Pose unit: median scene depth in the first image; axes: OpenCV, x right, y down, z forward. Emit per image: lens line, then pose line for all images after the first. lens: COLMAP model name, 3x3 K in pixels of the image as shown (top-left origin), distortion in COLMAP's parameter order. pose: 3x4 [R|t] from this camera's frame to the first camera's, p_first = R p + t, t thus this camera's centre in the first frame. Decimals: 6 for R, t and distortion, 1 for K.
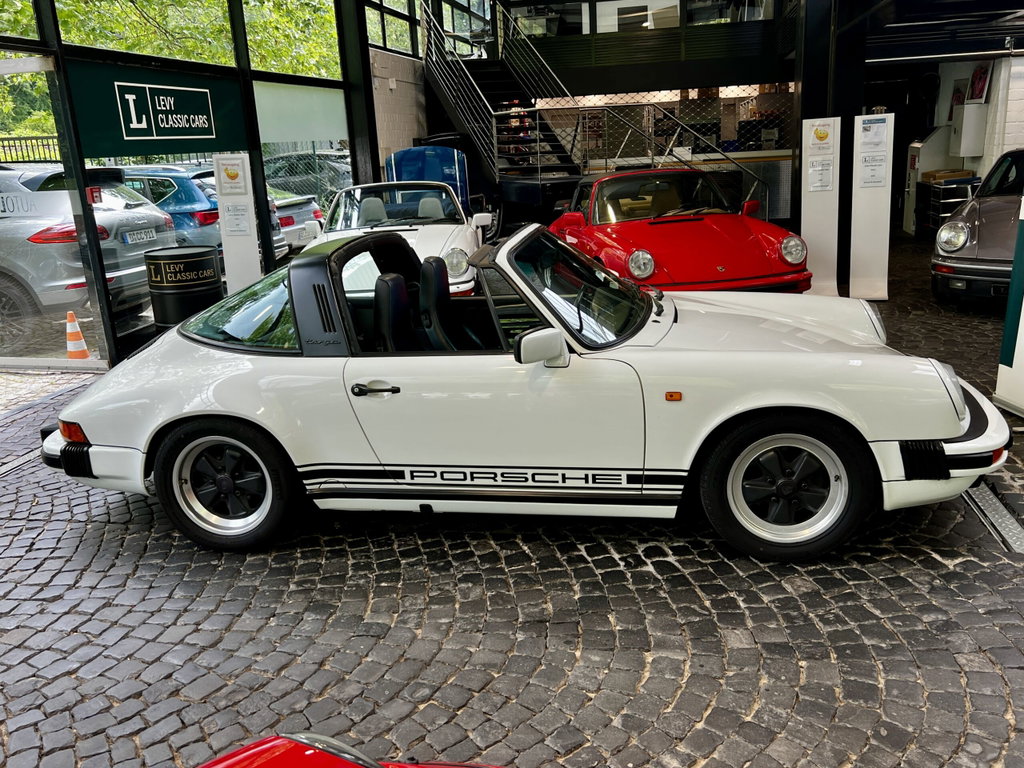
lens RADIAL K [[825.0, 0, 494.6], [0, 825.0, 395.9], [0, 0, 1]] dist [0.026630, -0.023080]
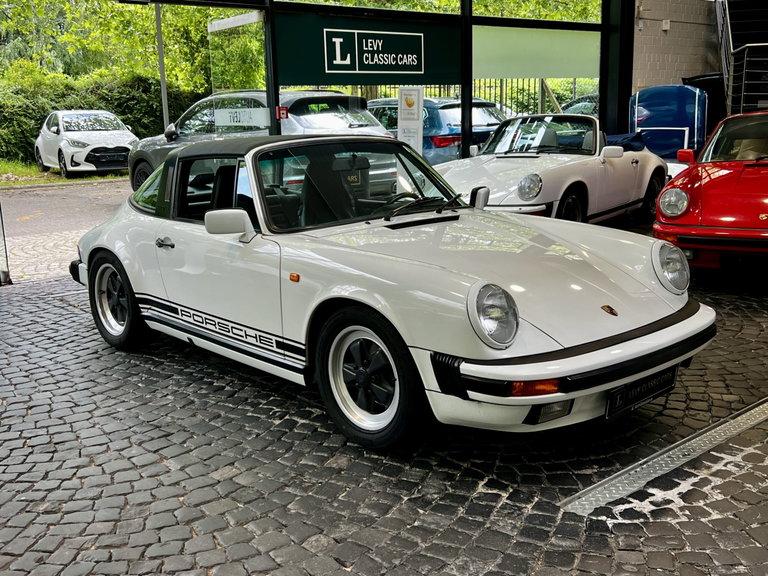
lens RADIAL K [[797.8, 0, 388.1], [0, 797.8, 282.5], [0, 0, 1]] dist [0.055058, 0.000000]
pose [[0.807487, 0.161679, -0.567296, 0.398514], [-0.193729, 0.981048, 0.003845, -0.009454], [0.557166, 0.106797, 0.823505, 0.055442]]
